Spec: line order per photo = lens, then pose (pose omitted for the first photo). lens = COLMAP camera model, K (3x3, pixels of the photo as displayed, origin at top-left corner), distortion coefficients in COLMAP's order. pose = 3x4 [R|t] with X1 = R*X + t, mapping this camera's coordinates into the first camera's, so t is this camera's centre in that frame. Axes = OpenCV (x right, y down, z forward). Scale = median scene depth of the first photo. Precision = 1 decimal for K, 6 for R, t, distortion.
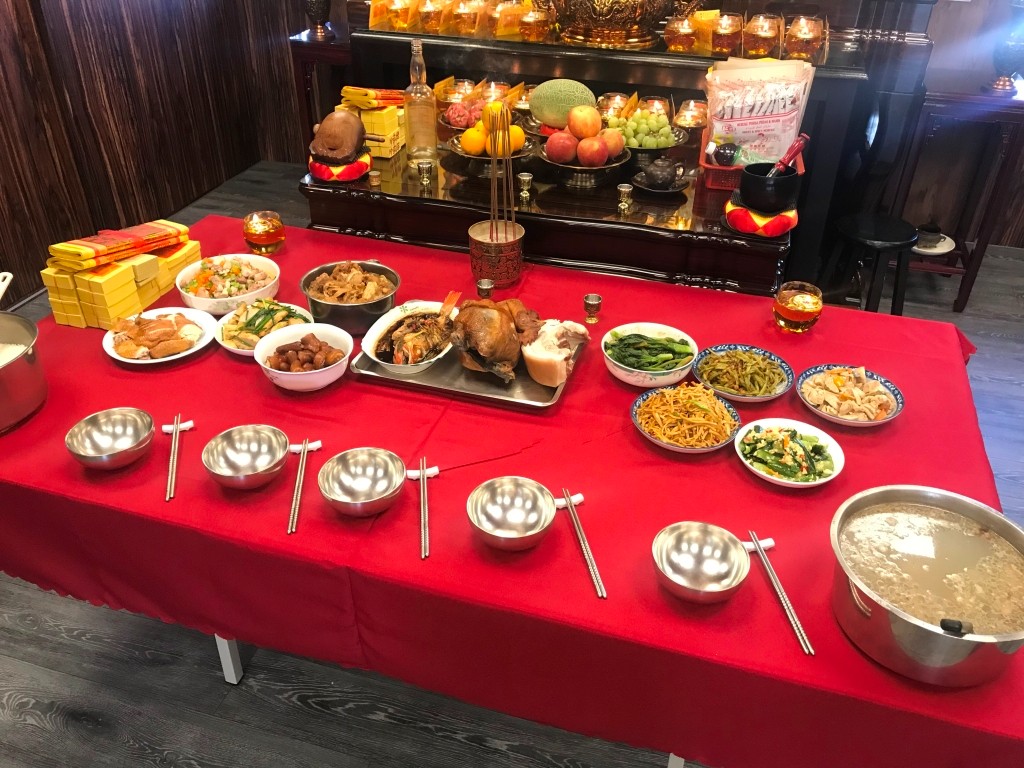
lens RADIAL K [[839.3, 0, 516.3], [0, 839.3, 380.5], [0, 0, 1]] dist [0.035286, -0.039402]
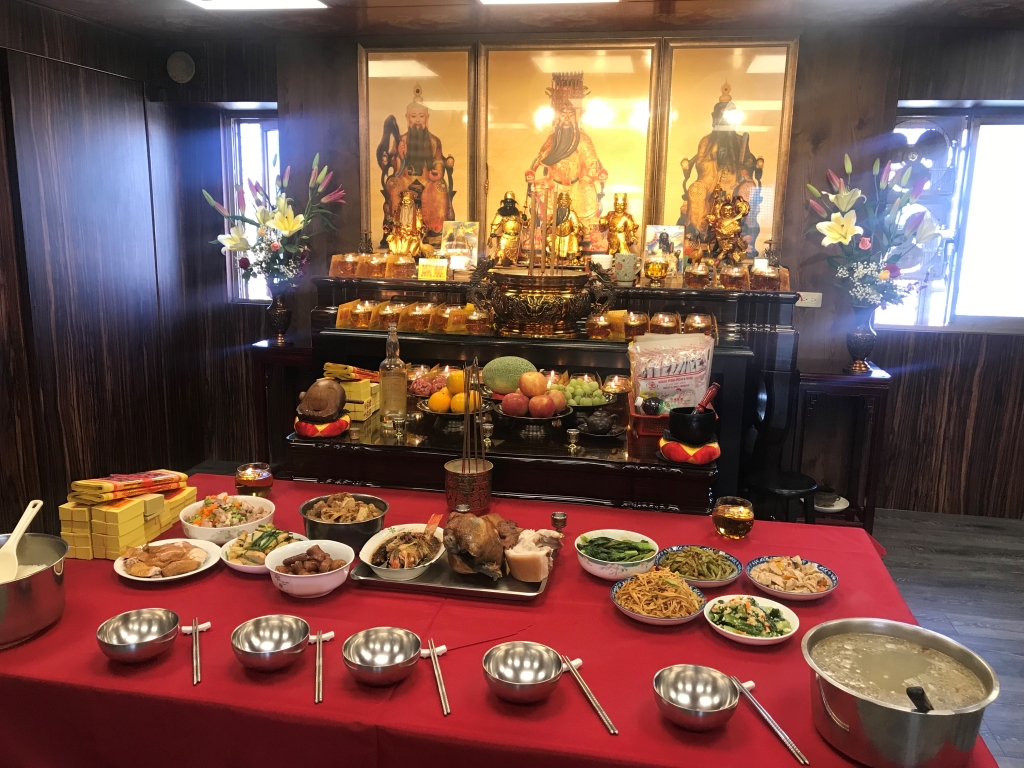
lens RADIAL K [[839.3, 0, 508.1], [0, 839.3, 377.8], [0, 0, 1]] dist [0.035286, -0.039402]
pose [[0.994366, -0.017473, 0.104551, -0.080705], [0.055309, 0.926939, -0.371113, 0.128167], [-0.090428, 0.374804, 0.922683, -0.101580]]
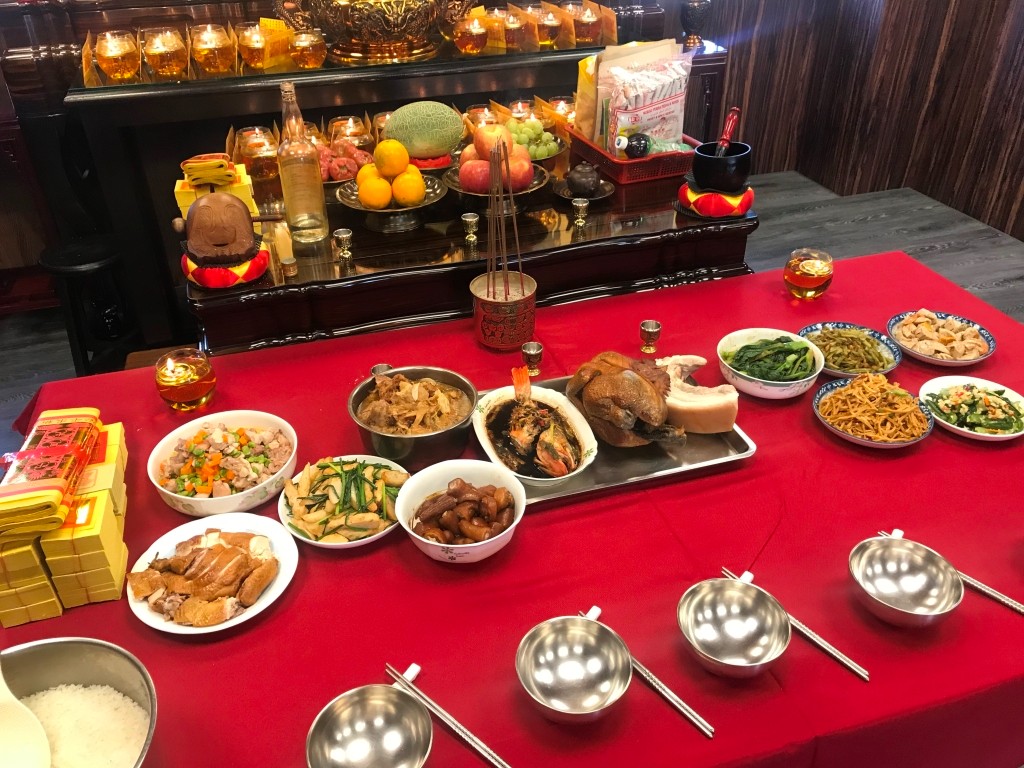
lens RADIAL K [[839.3, 0, 505.0], [0, 839.3, 379.5], [0, 0, 1]] dist [0.035286, -0.039402]
pose [[0.828763, -0.325153, 0.455442, -0.399314], [0.328690, 0.941529, 0.074070, -0.139091], [-0.452896, 0.088313, 0.887179, 0.244568]]
